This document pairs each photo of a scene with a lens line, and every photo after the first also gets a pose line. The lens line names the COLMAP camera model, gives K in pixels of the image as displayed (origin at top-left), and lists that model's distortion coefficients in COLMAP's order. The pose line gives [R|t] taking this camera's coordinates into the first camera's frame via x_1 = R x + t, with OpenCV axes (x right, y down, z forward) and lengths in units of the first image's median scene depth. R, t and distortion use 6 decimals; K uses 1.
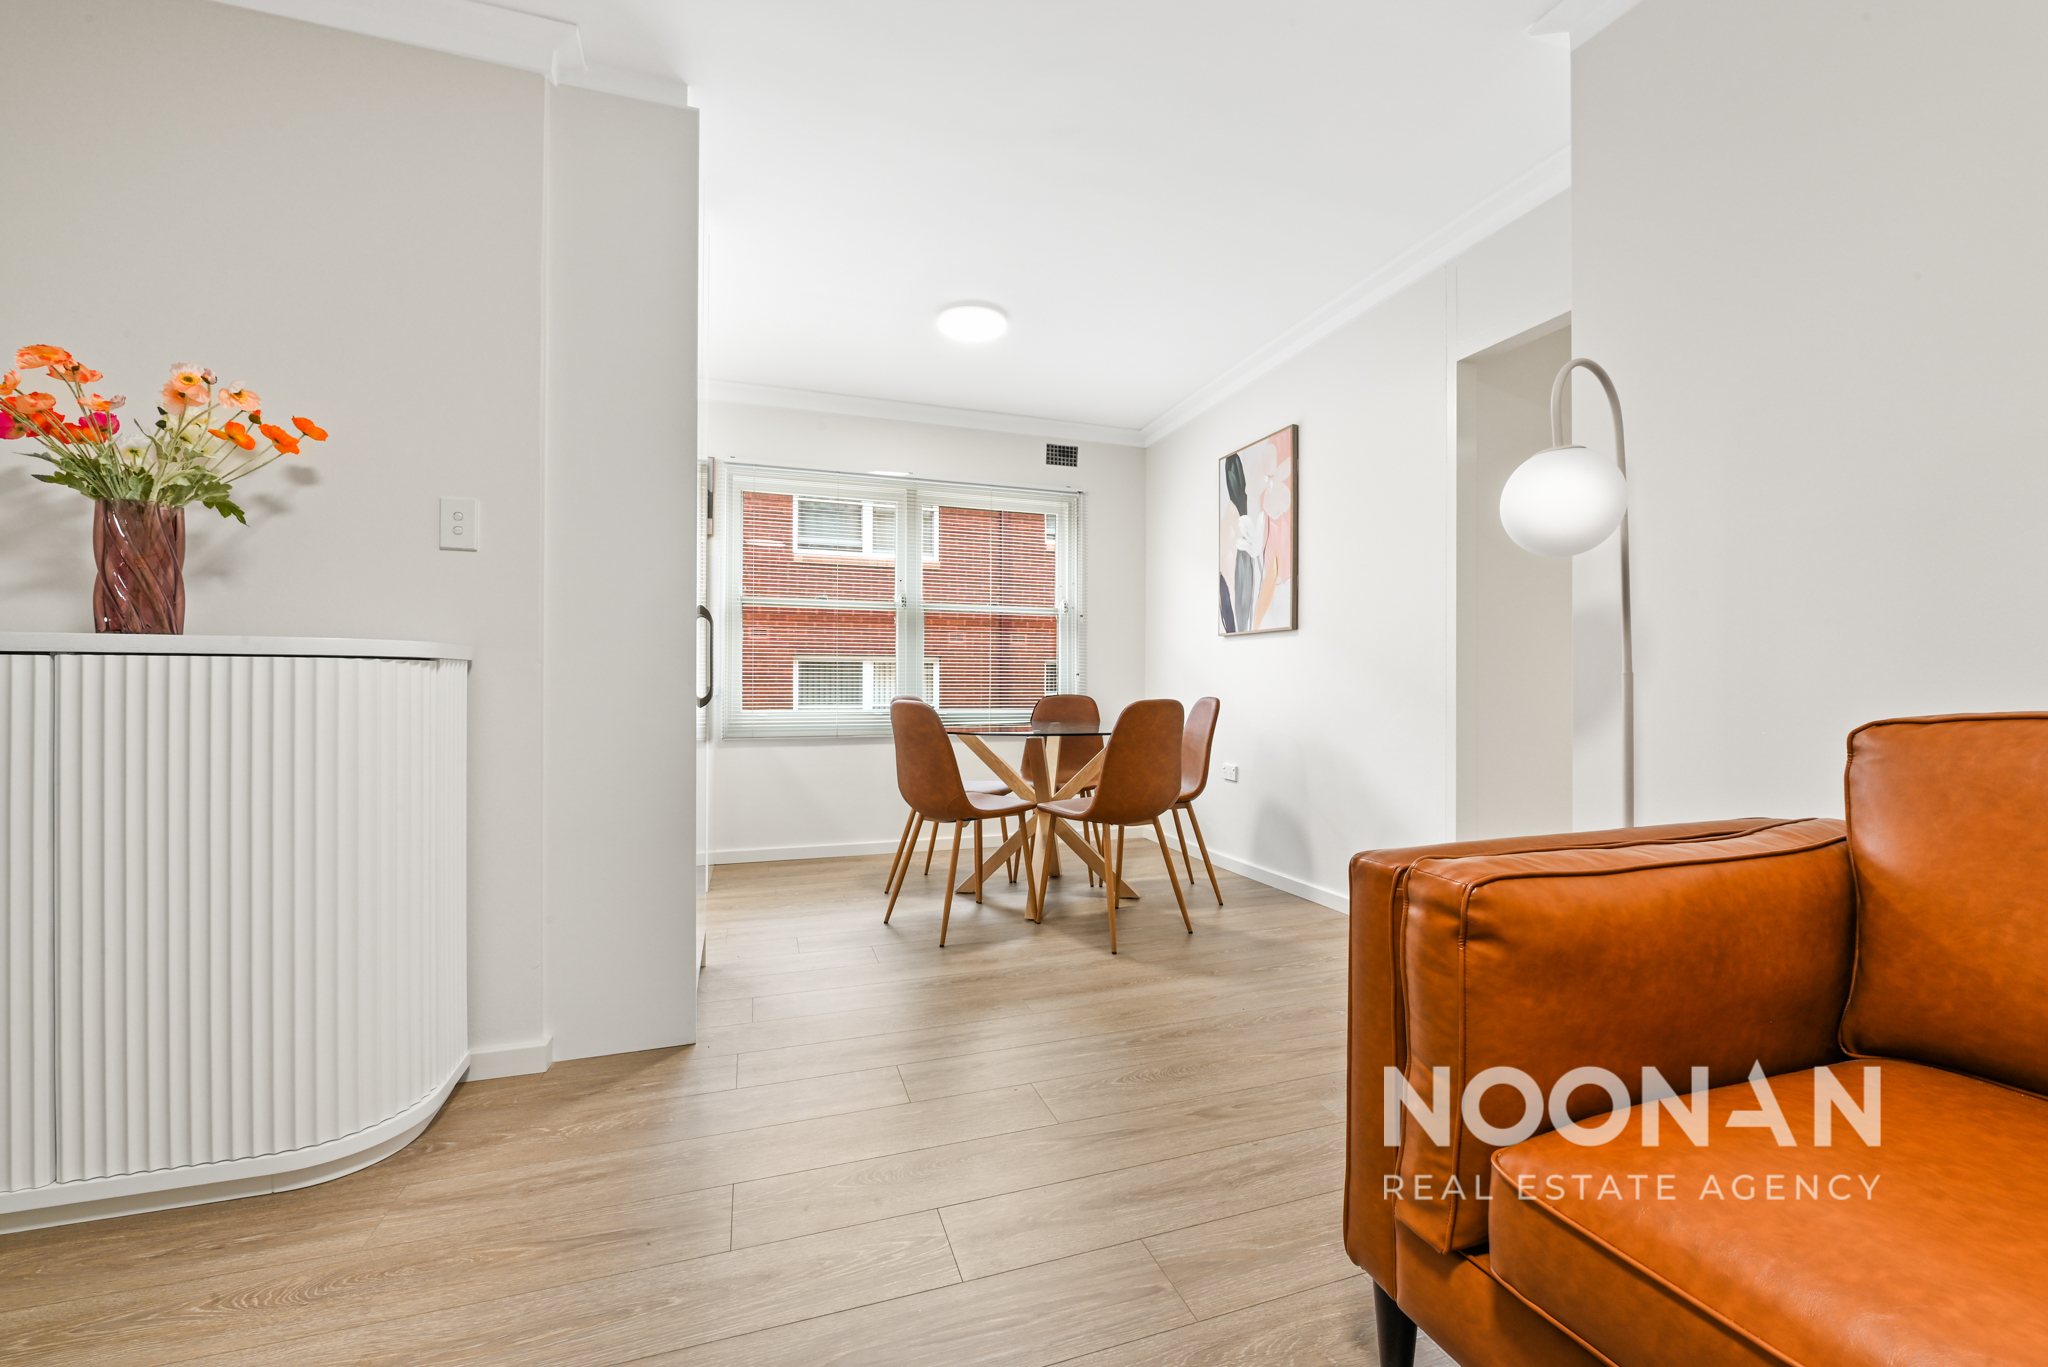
lens RADIAL K [[821.3, 0, 1026.8], [0, 821.3, 676.9], [0, 0, 1]] dist [-0.011856, -0.000074]
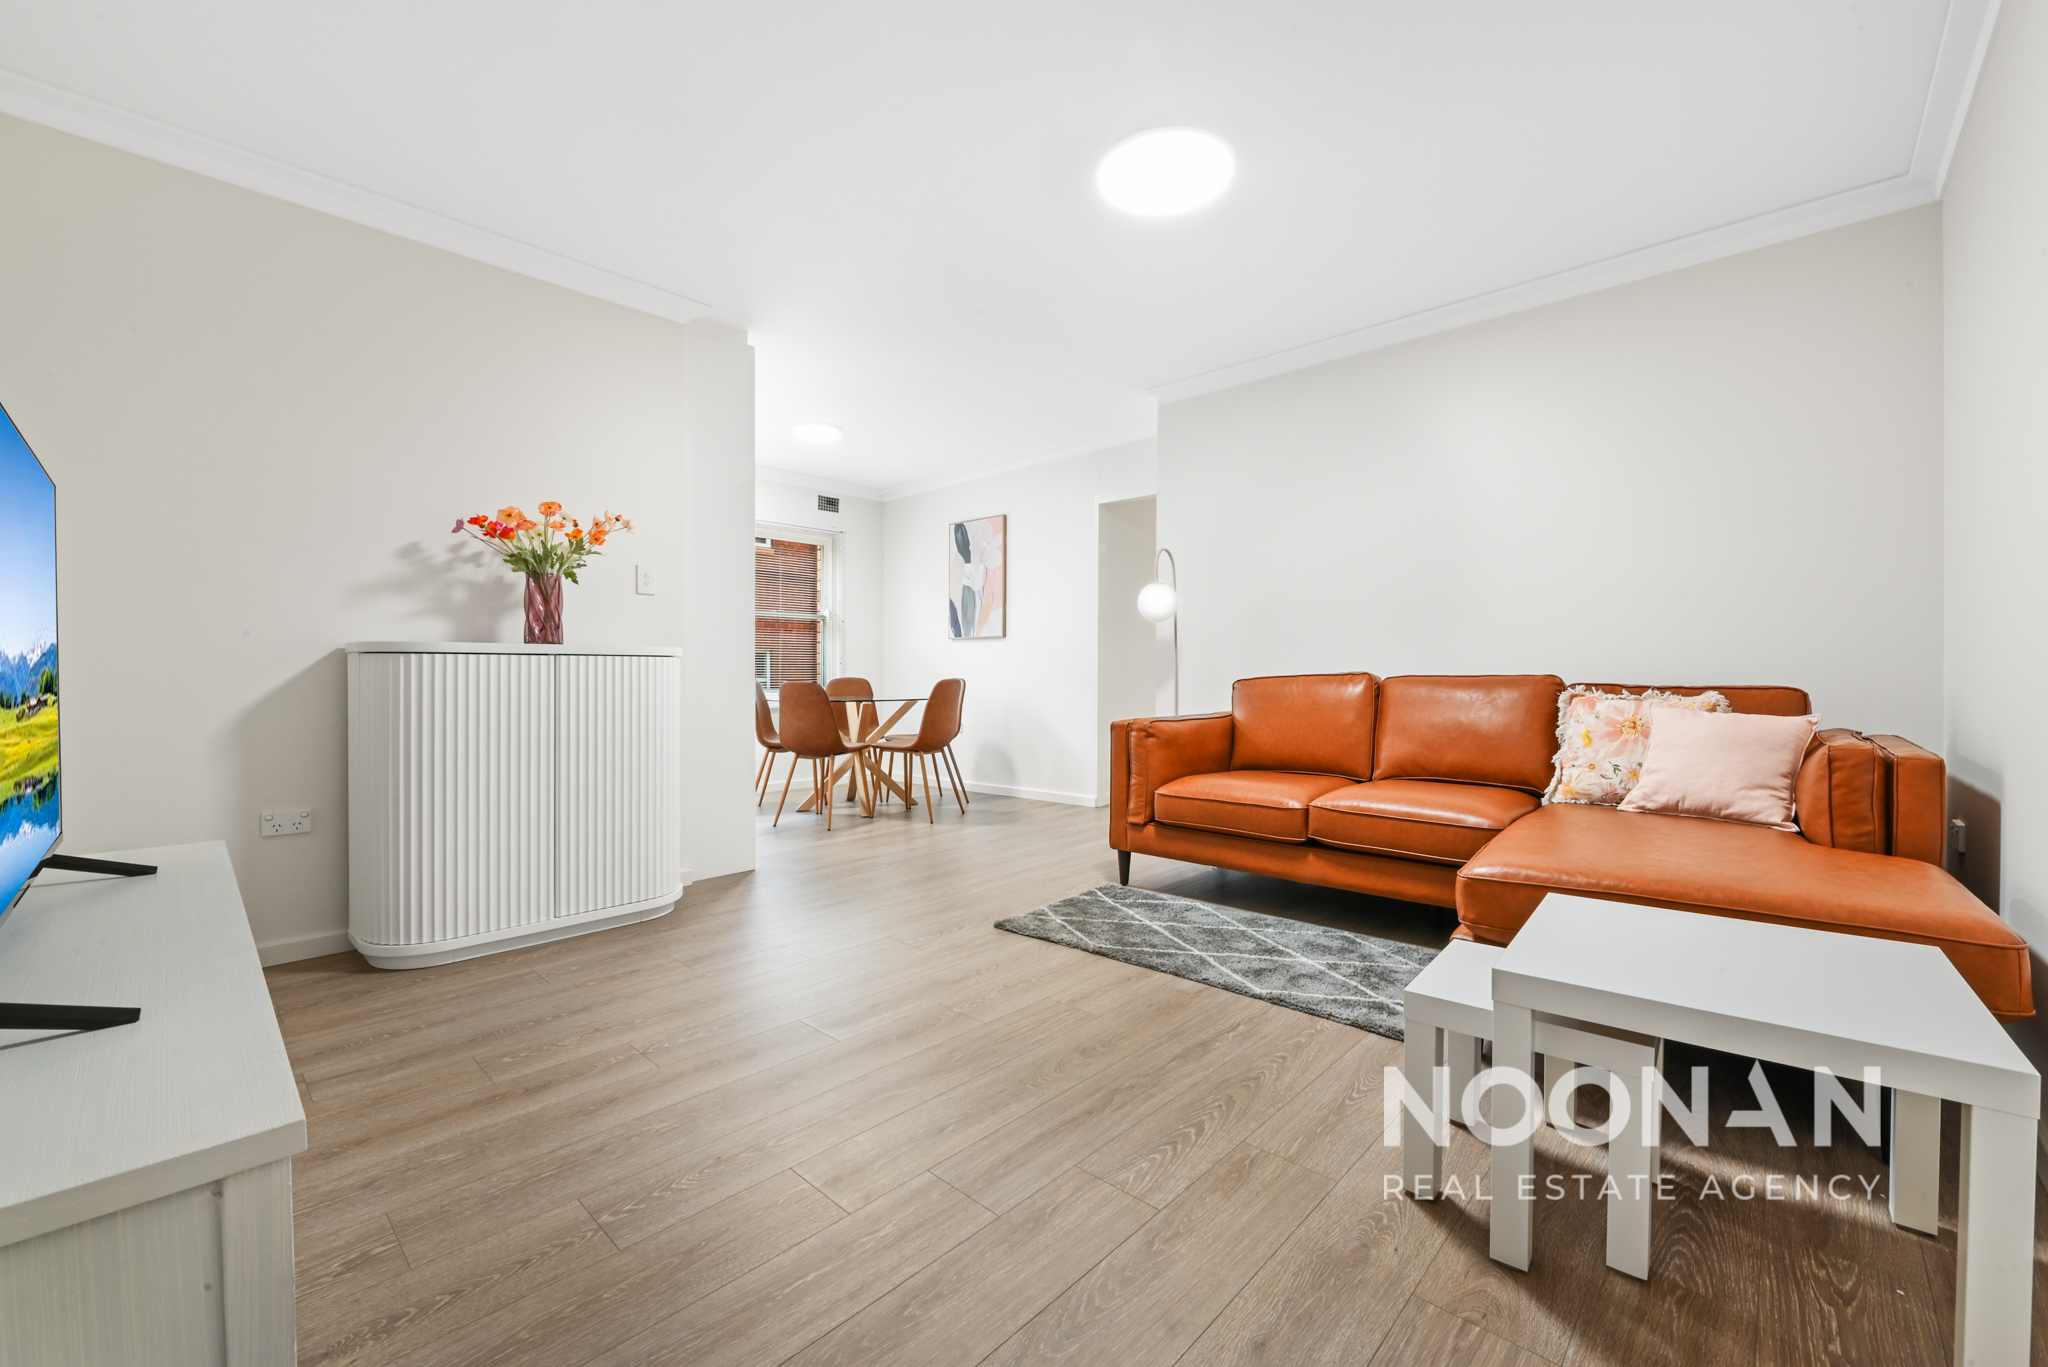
lens RADIAL K [[821.3, 0, 1017.3], [0, 821.3, 678.2], [0, 0, 1]] dist [-0.011856, -0.000074]
pose [[0.889222, -0.007161, 0.457419, -0.414968], [-0.000619, 0.999858, 0.016856, -0.002652], [-0.457475, -0.015272, 0.889091, -0.500162]]
